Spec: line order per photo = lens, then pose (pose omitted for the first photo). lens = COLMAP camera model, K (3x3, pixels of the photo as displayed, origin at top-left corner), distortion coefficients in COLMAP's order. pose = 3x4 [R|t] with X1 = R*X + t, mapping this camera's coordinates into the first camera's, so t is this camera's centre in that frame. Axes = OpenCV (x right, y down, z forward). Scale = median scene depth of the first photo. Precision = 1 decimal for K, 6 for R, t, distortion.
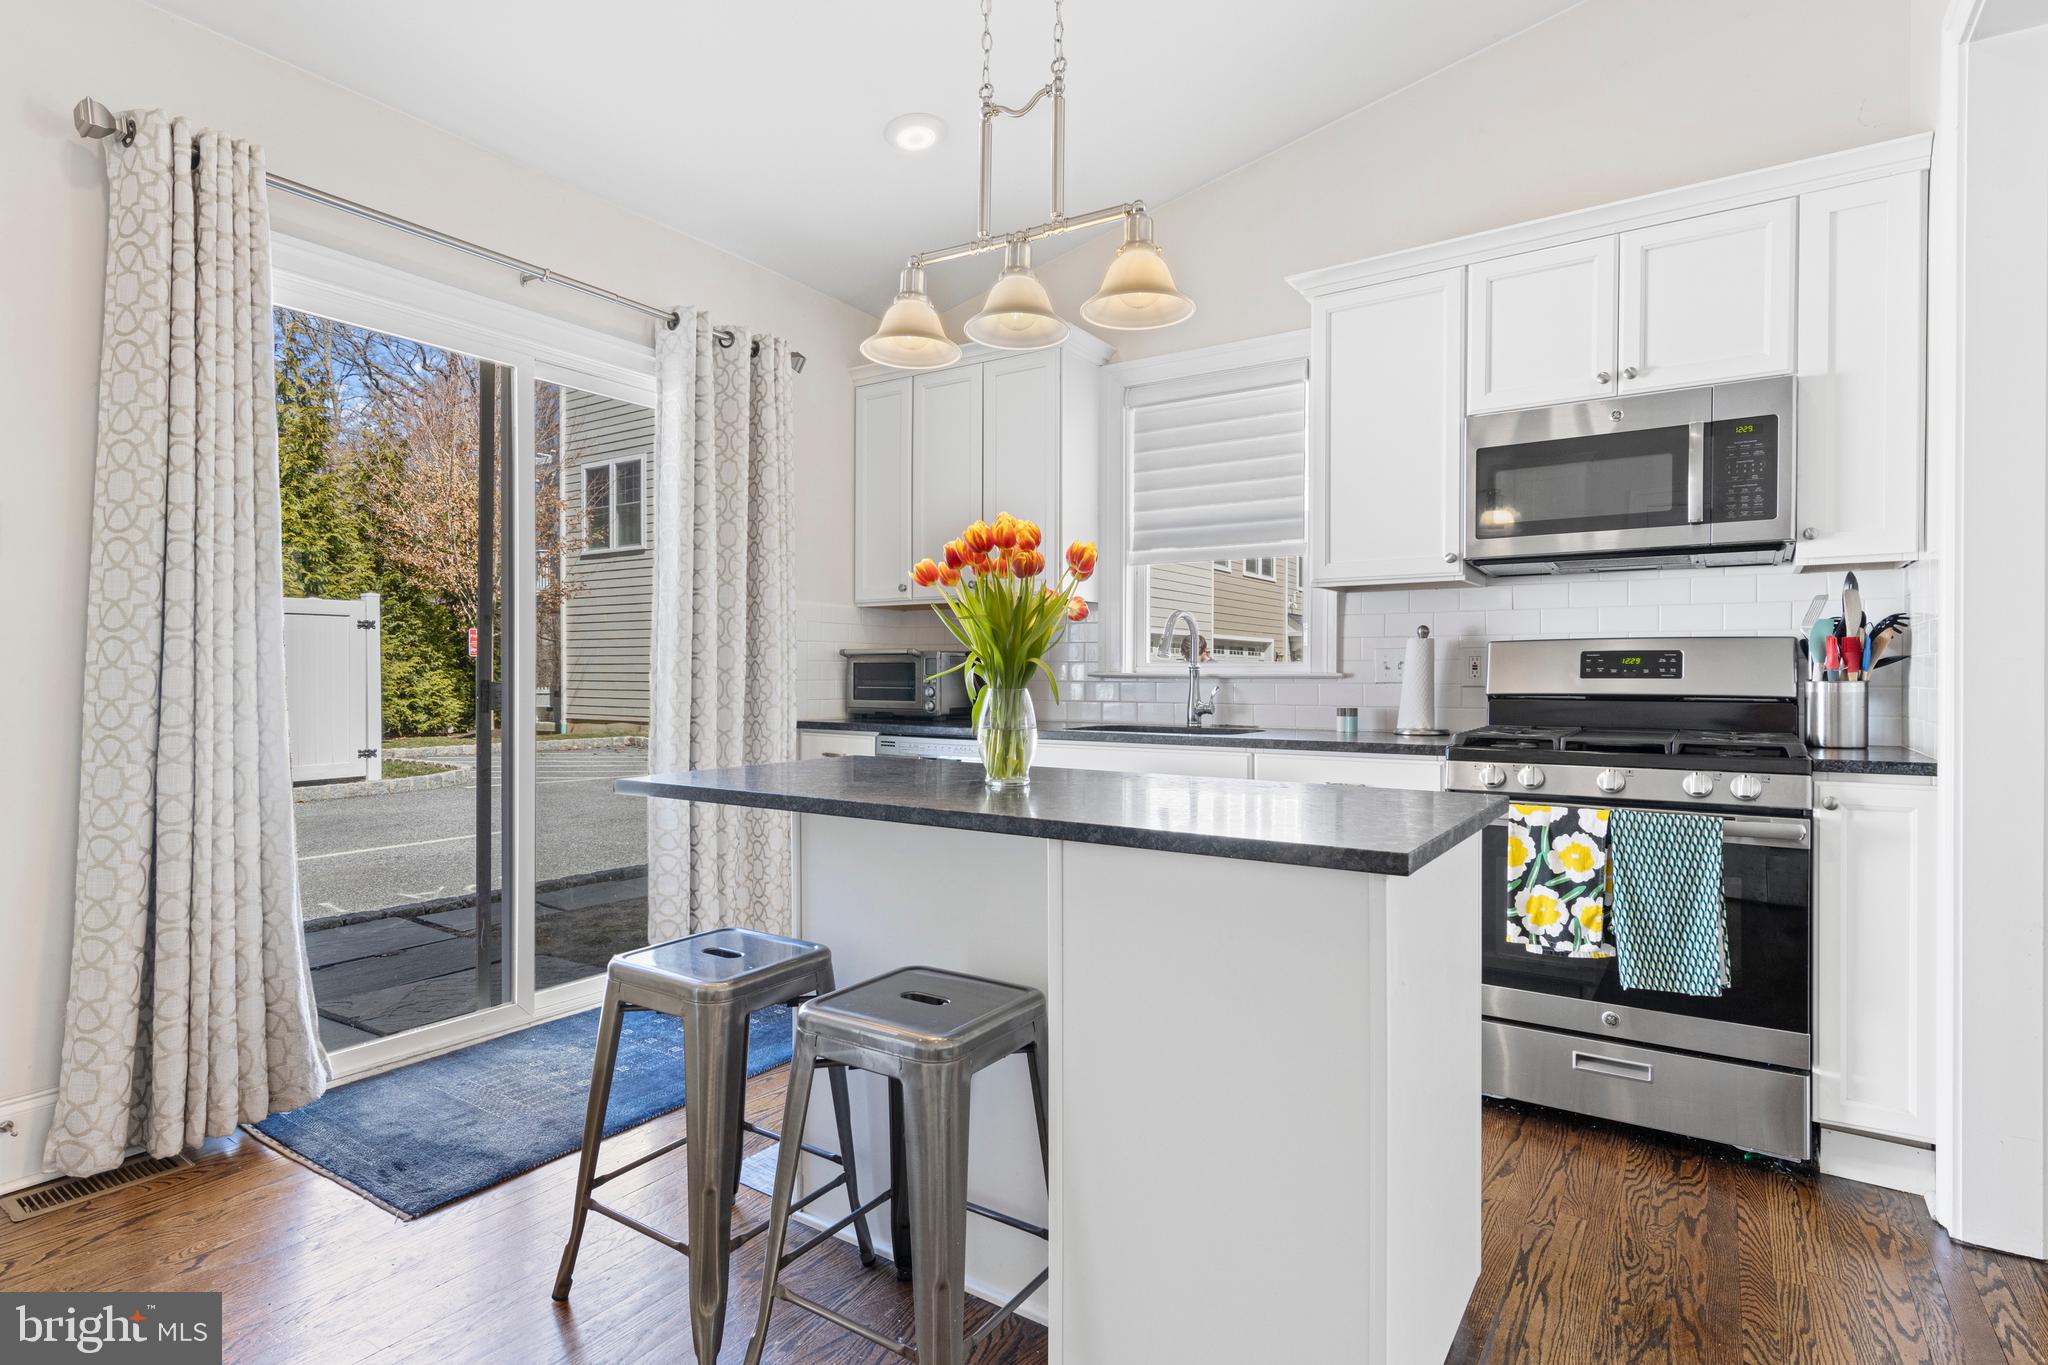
lens RADIAL K [[1044.1, 0, 1020.6], [0, 1044.1, 684.5], [0, 0, 1]] dist [0.014895, -0.005988]
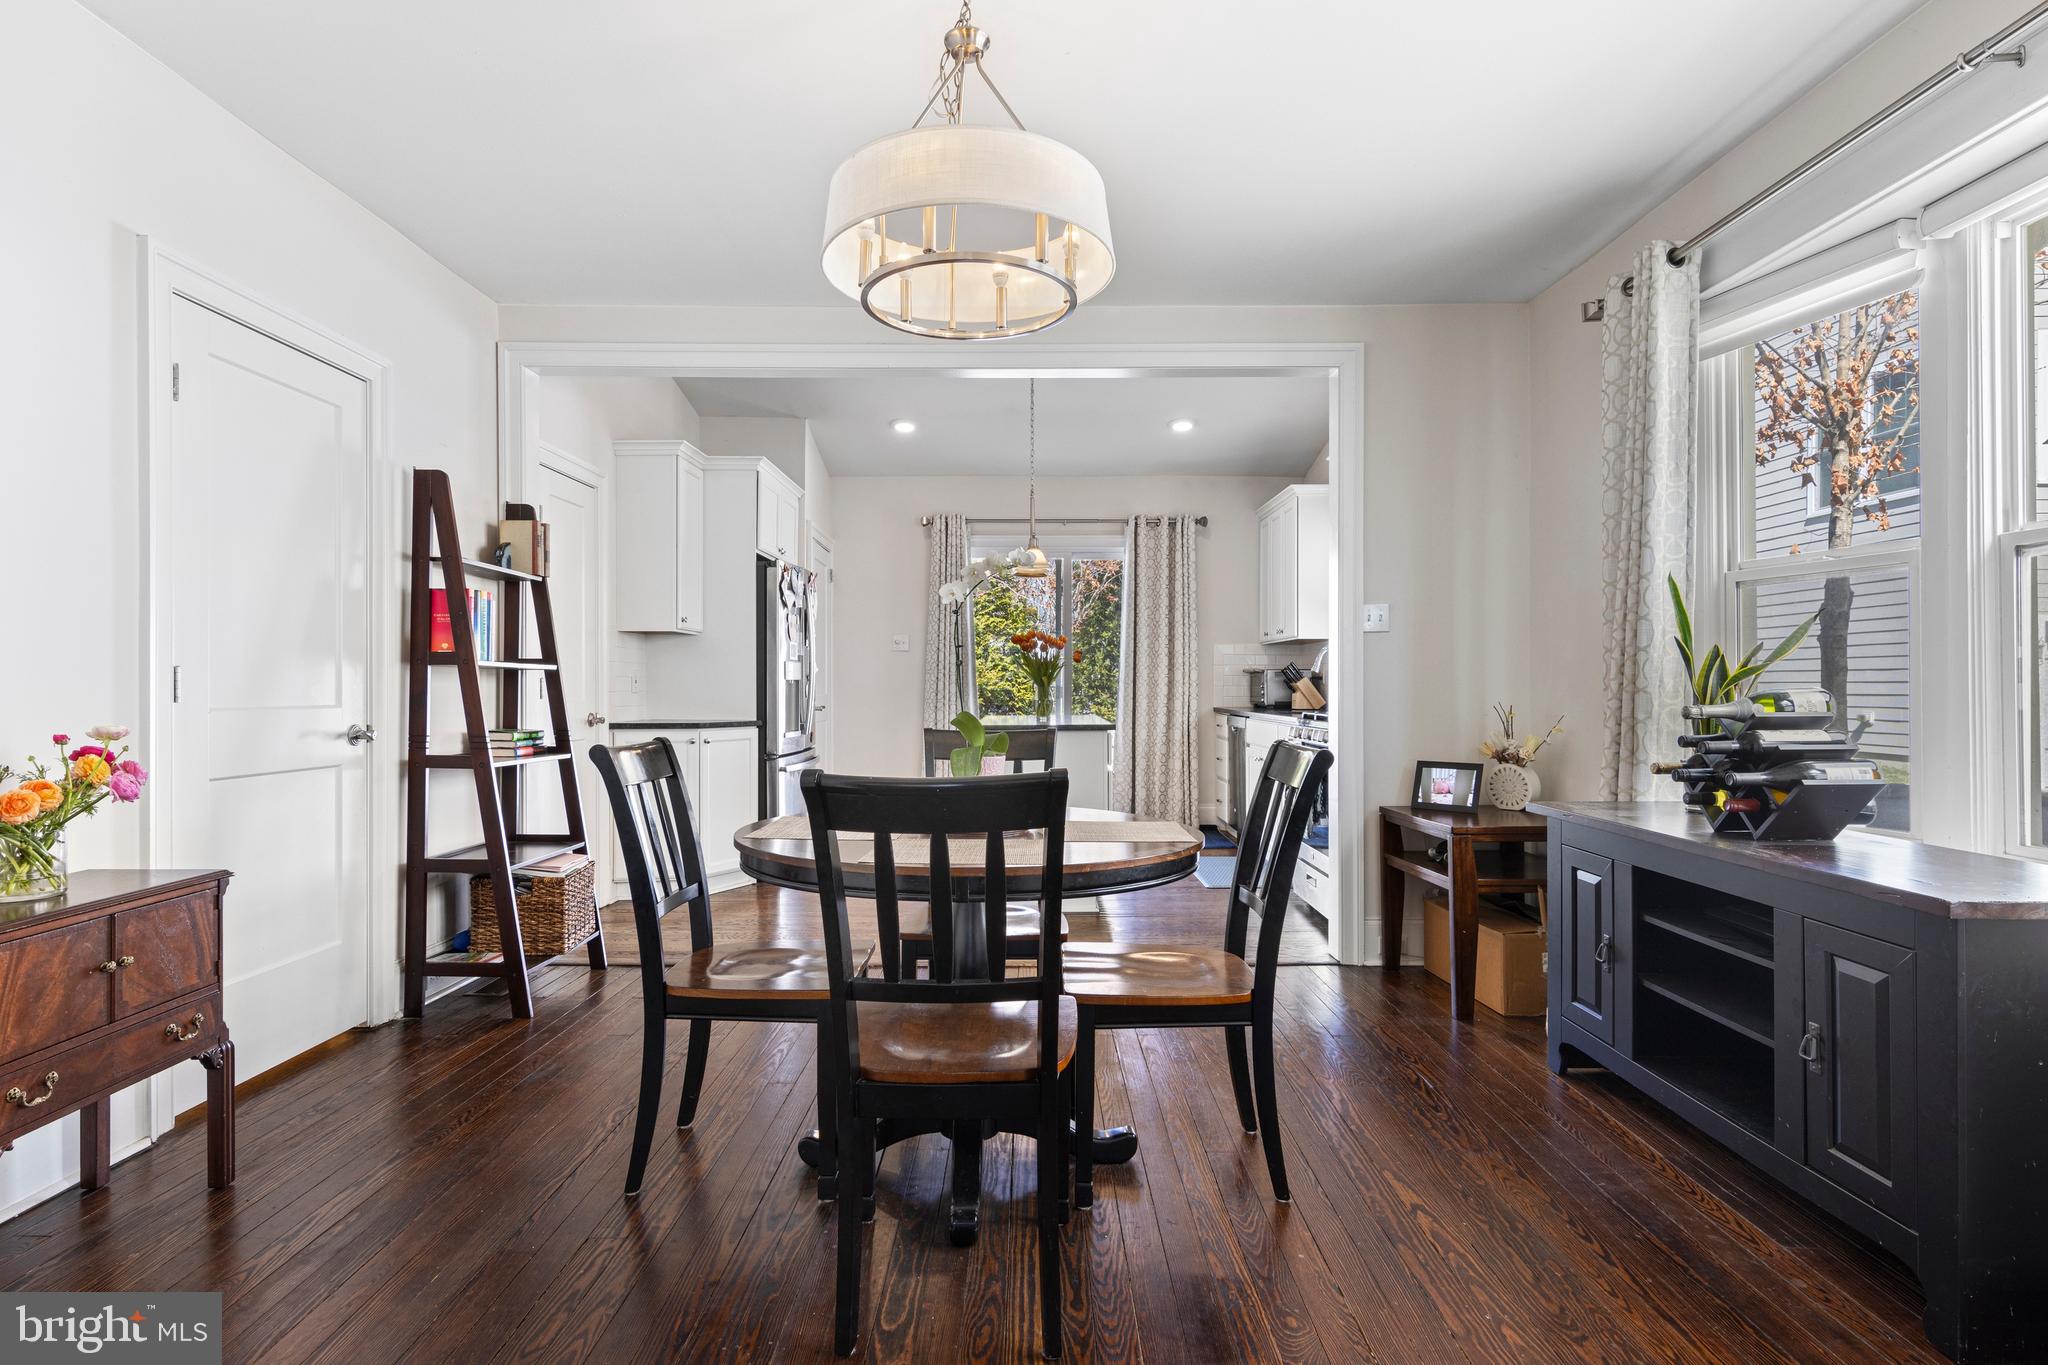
lens RADIAL K [[1044.1, 0, 1025.2], [0, 1044.1, 690.6], [0, 0, 1]] dist [0.014895, -0.005988]
pose [[0.554570, 0.001282, -0.832136, 1.963442], [-0.005468, 0.999983, -0.002103, 0.017050], [0.832119, 0.005716, 0.554567, -0.560479]]
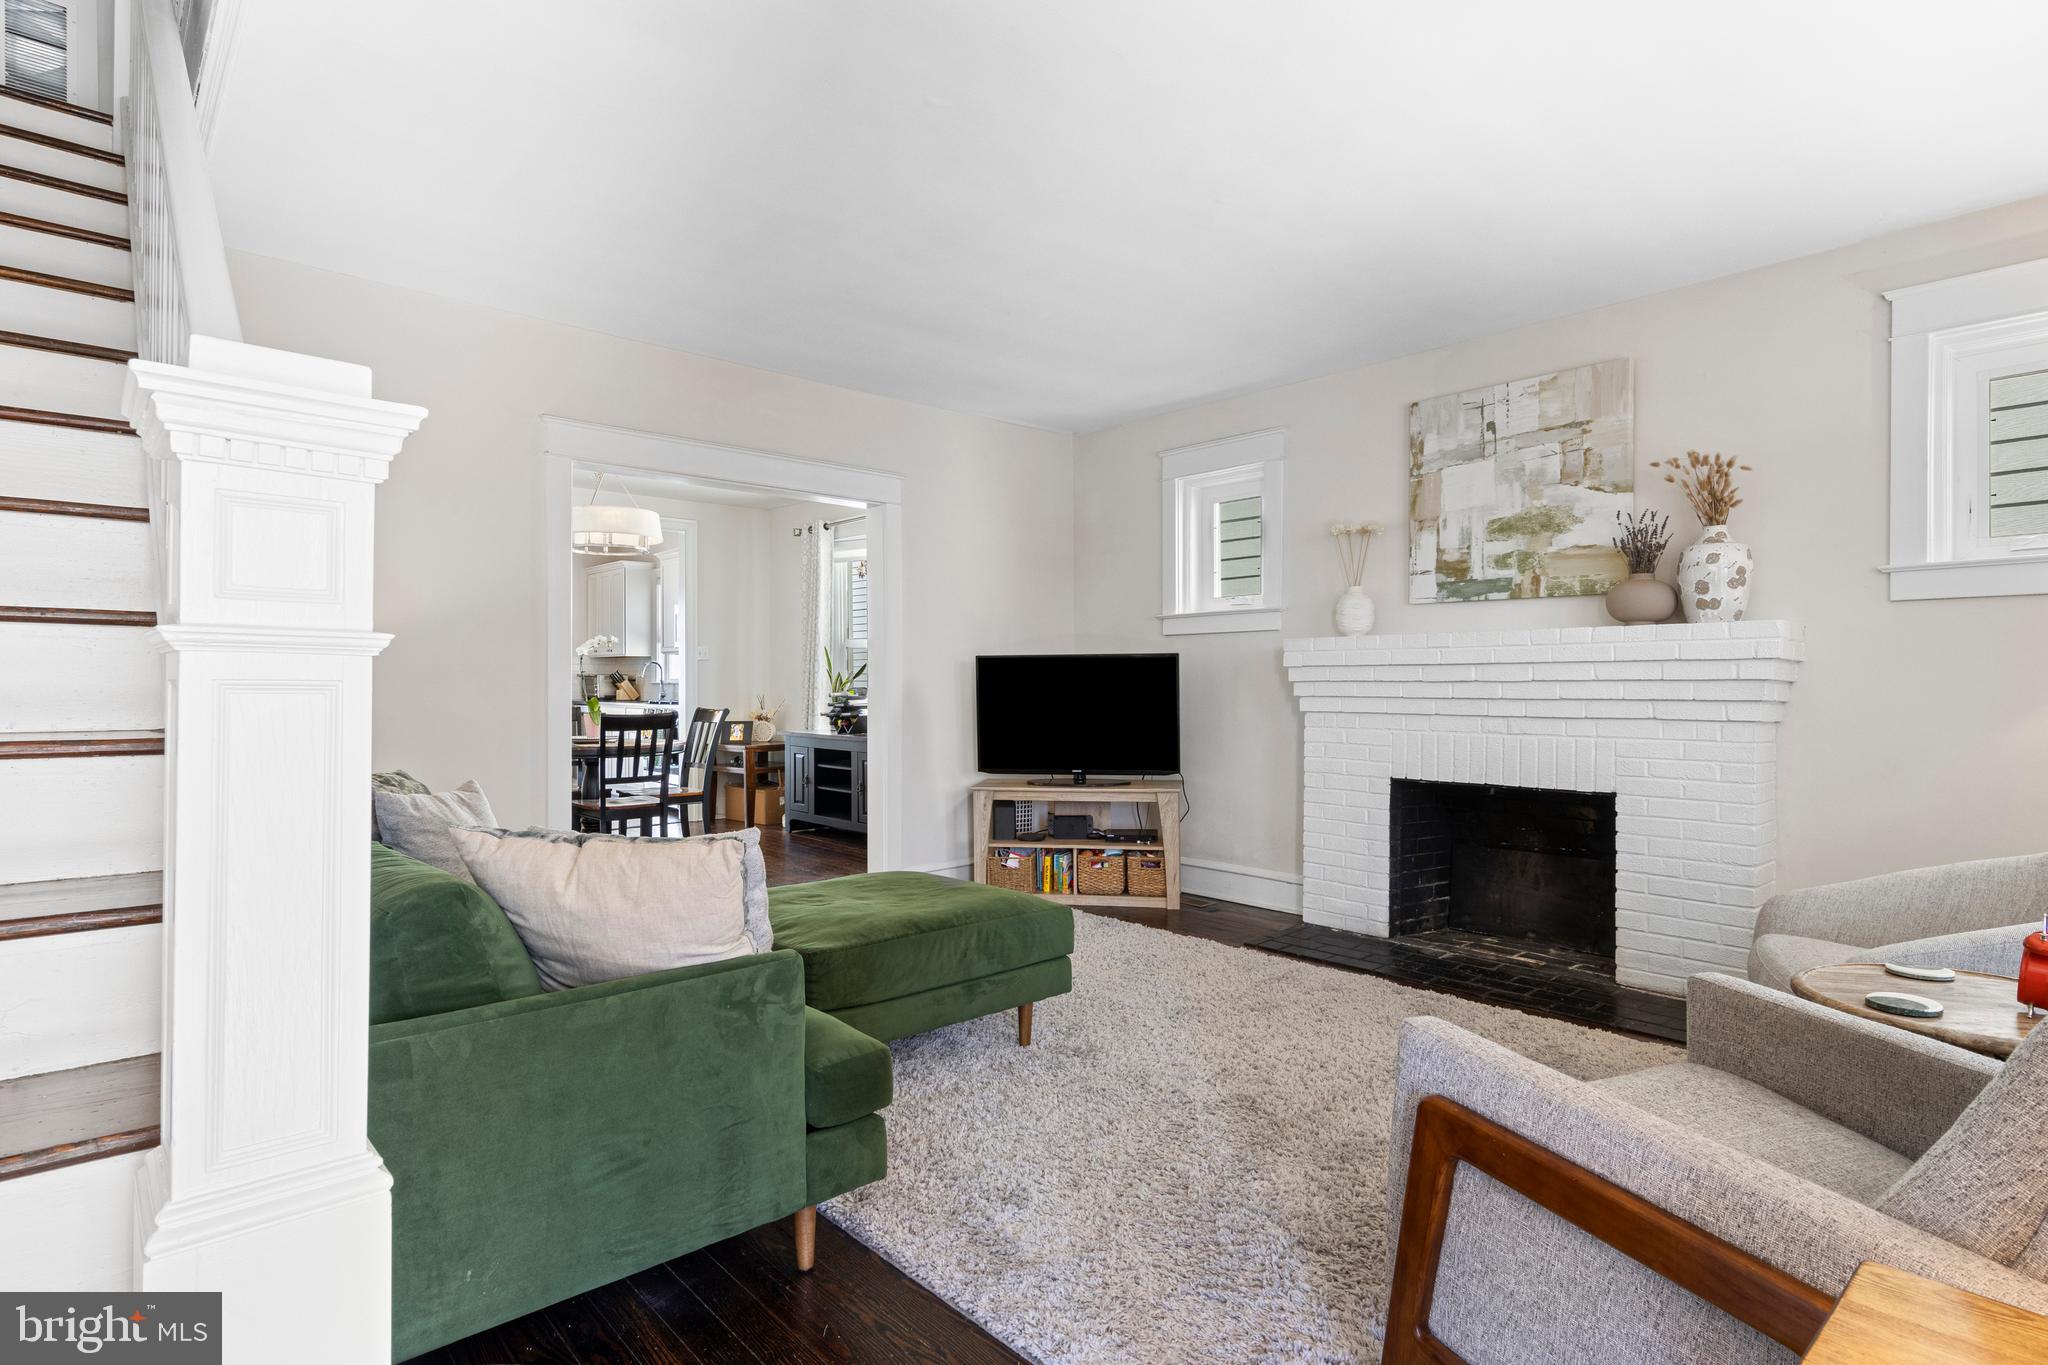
lens RADIAL K [[1044.1, 0, 1021.5], [0, 1044.1, 679.0], [0, 0, 1]] dist [0.014895, -0.005988]
pose [[0.969926, -0.004909, -0.243352, 2.777158], [0.002385, 0.999940, -0.010668, 0.019293], [0.243390, 0.009767, 0.969879, -2.328223]]
